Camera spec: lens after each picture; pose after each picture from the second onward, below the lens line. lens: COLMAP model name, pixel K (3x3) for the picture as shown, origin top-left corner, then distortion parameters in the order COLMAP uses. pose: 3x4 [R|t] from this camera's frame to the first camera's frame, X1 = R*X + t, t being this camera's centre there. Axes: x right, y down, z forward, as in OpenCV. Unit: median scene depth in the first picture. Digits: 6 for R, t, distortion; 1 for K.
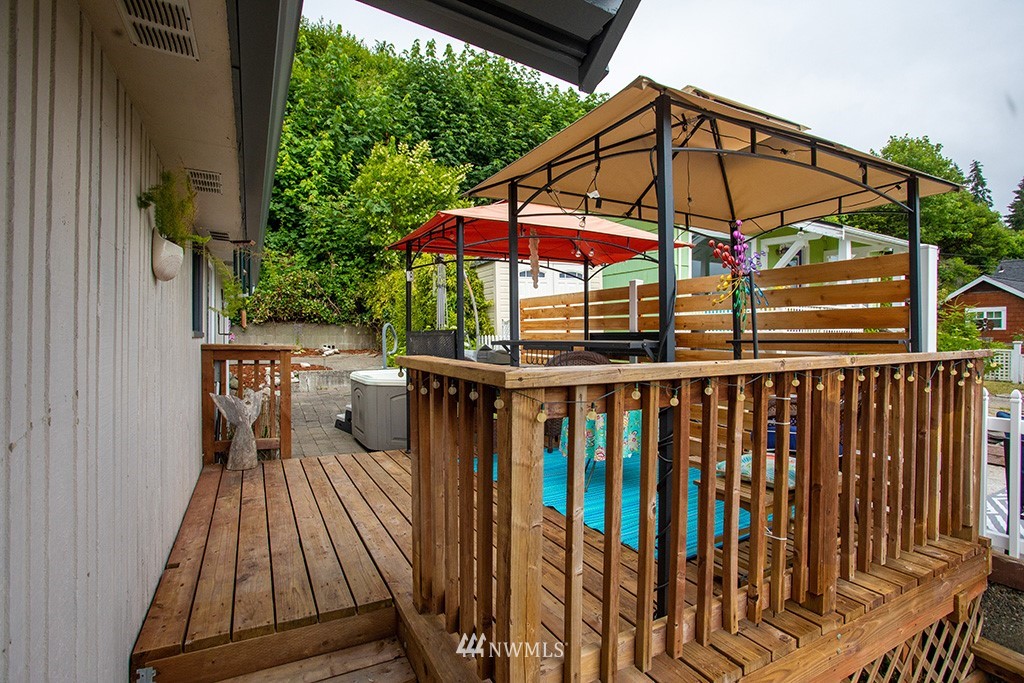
lens RADIAL K [[510.7, 0, 508.1], [0, 510.7, 335.5], [0, 0, 1]] dist [-0.059392, 0.025655]
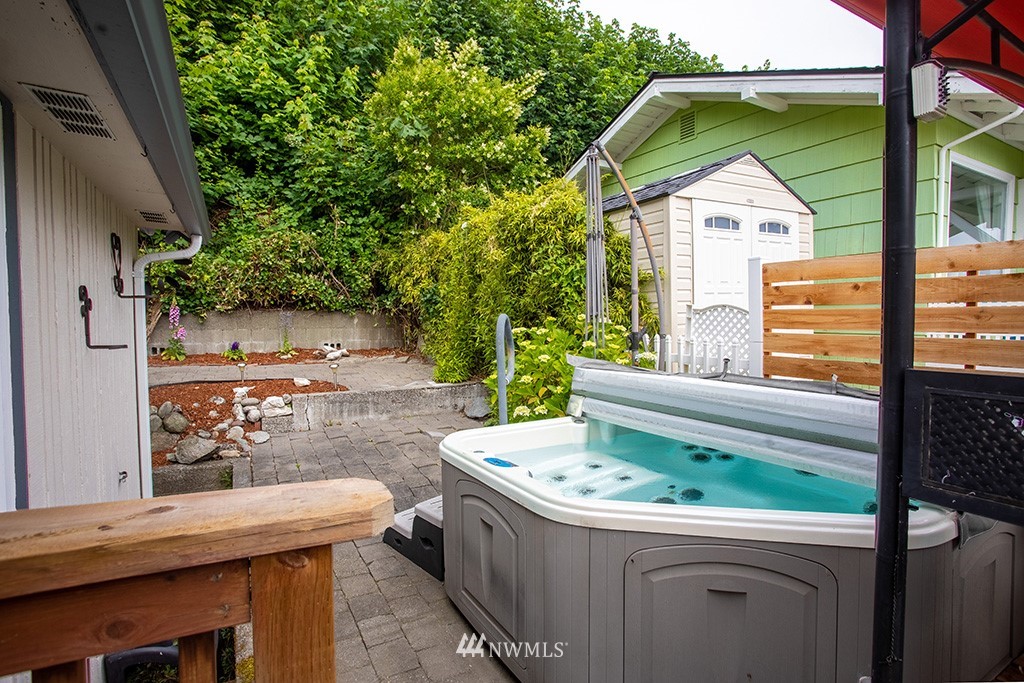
lens RADIAL K [[510.7, 0, 508.1], [0, 510.7, 335.5], [0, 0, 1]] dist [-0.059392, 0.025655]
pose [[0.999492, -0.005477, 0.031394, -0.142776], [0.004412, 0.999416, 0.033894, -0.012665], [-0.031562, -0.033738, 0.998932, 0.323045]]
